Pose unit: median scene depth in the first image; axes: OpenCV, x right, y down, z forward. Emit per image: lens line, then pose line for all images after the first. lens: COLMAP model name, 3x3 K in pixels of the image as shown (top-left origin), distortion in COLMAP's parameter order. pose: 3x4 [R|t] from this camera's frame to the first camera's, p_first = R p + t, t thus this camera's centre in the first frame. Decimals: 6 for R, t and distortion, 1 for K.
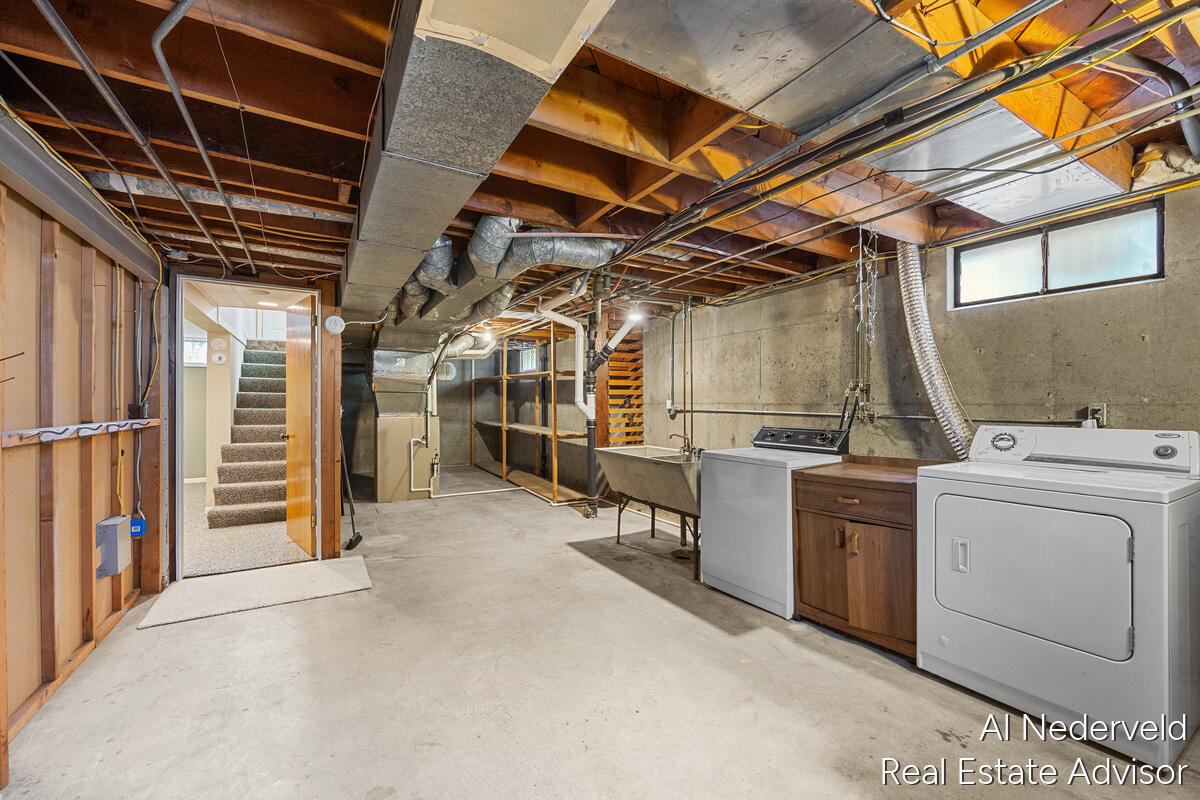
lens RADIAL K [[478.4, 0, 601.7], [0, 478.4, 396.6], [0, 0, 1]] dist [-0.007285, 0.000821]
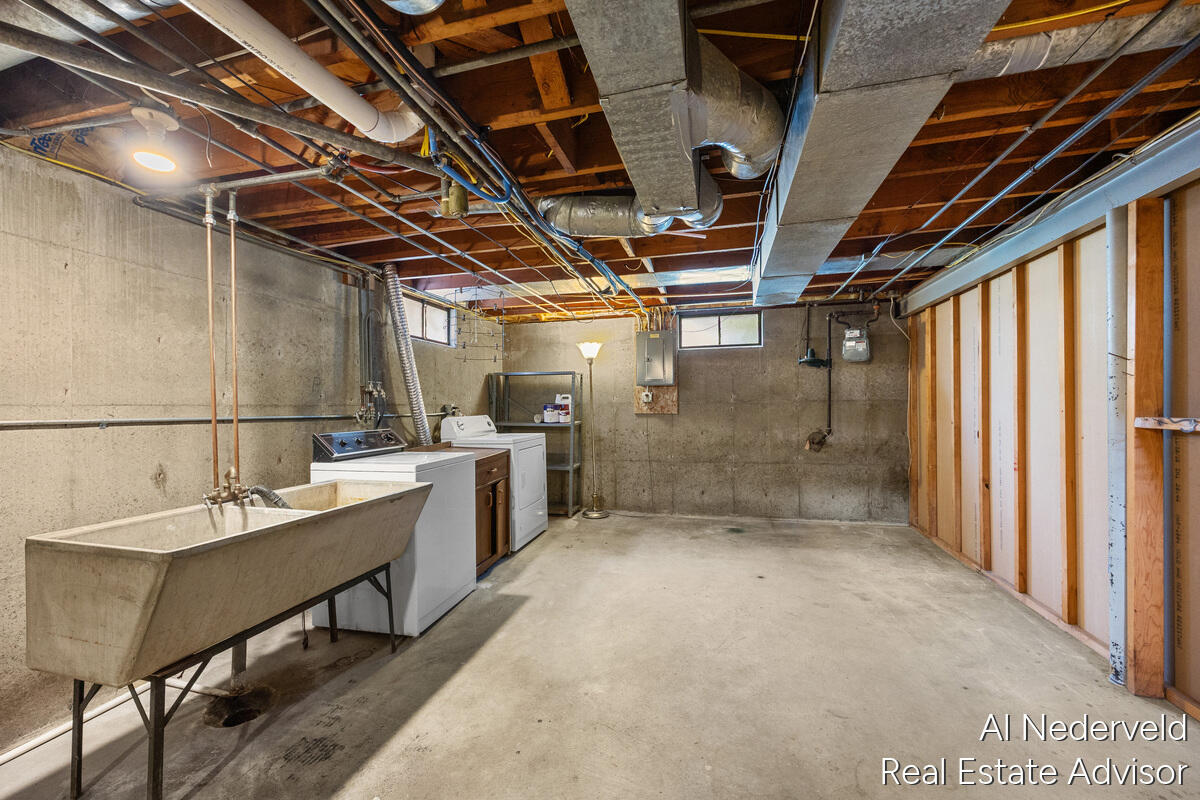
lens RADIAL K [[478.4, 0, 596.5], [0, 478.4, 407.3], [0, 0, 1]] dist [-0.007285, 0.000821]
pose [[-0.696875, 0.006104, 0.717167, -0.530096], [0.004329, 0.999981, -0.004304, 0.026331], [-0.717180, 0.000105, -0.696888, 1.301876]]
